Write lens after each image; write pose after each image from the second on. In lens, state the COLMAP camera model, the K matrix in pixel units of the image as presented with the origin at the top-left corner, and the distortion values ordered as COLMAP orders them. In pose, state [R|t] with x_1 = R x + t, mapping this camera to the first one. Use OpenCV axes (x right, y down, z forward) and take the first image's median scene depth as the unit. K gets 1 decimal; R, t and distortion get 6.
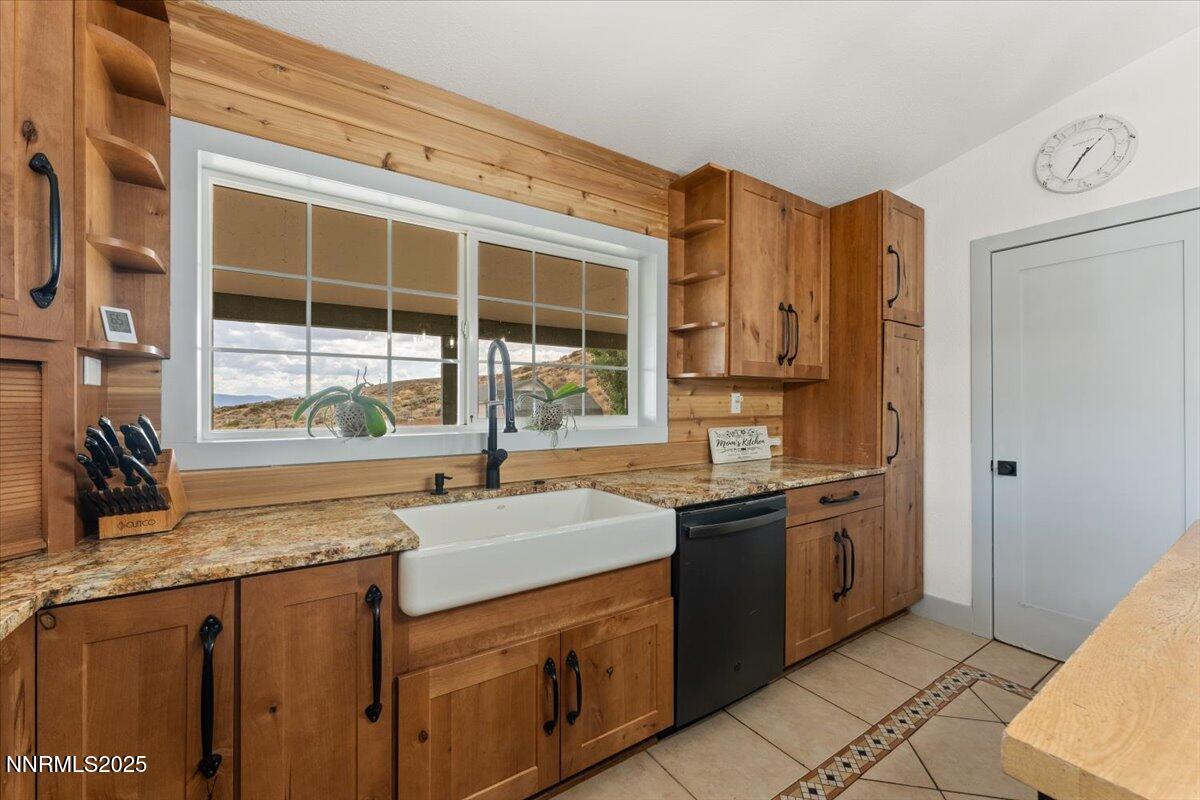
lens RADIAL K [[480.1, 0, 600.0], [0, 480.1, 400.0], [0, 0, 1]] dist [-0.000425, 0.000085]
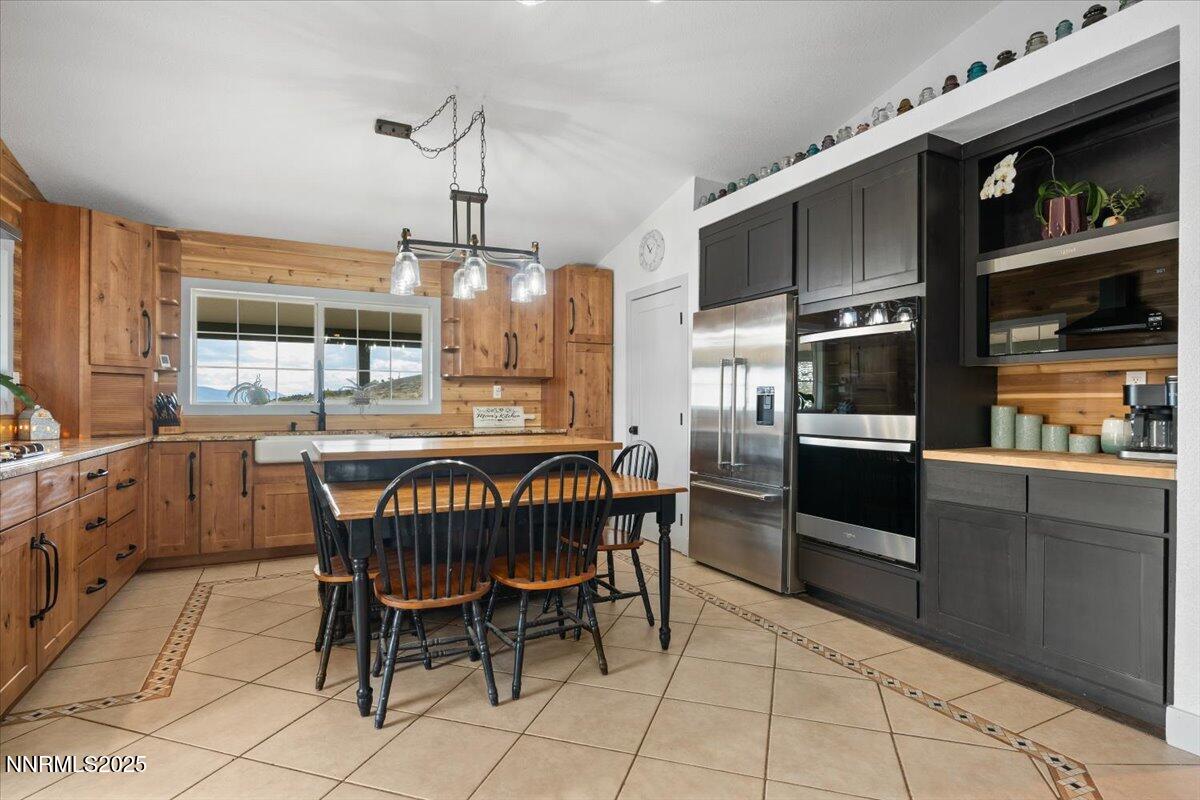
lens RADIAL K [[605.5, 0, 600.2], [0, 605.5, 398.2], [0, 0, 1]] dist [-0.001650, -0.000661]
pose [[0.993050, 0.001883, -0.117676, 1.397322], [-0.001827, 0.999998, 0.000588, 0.042091], [0.117677, -0.000369, 0.993052, -1.590112]]
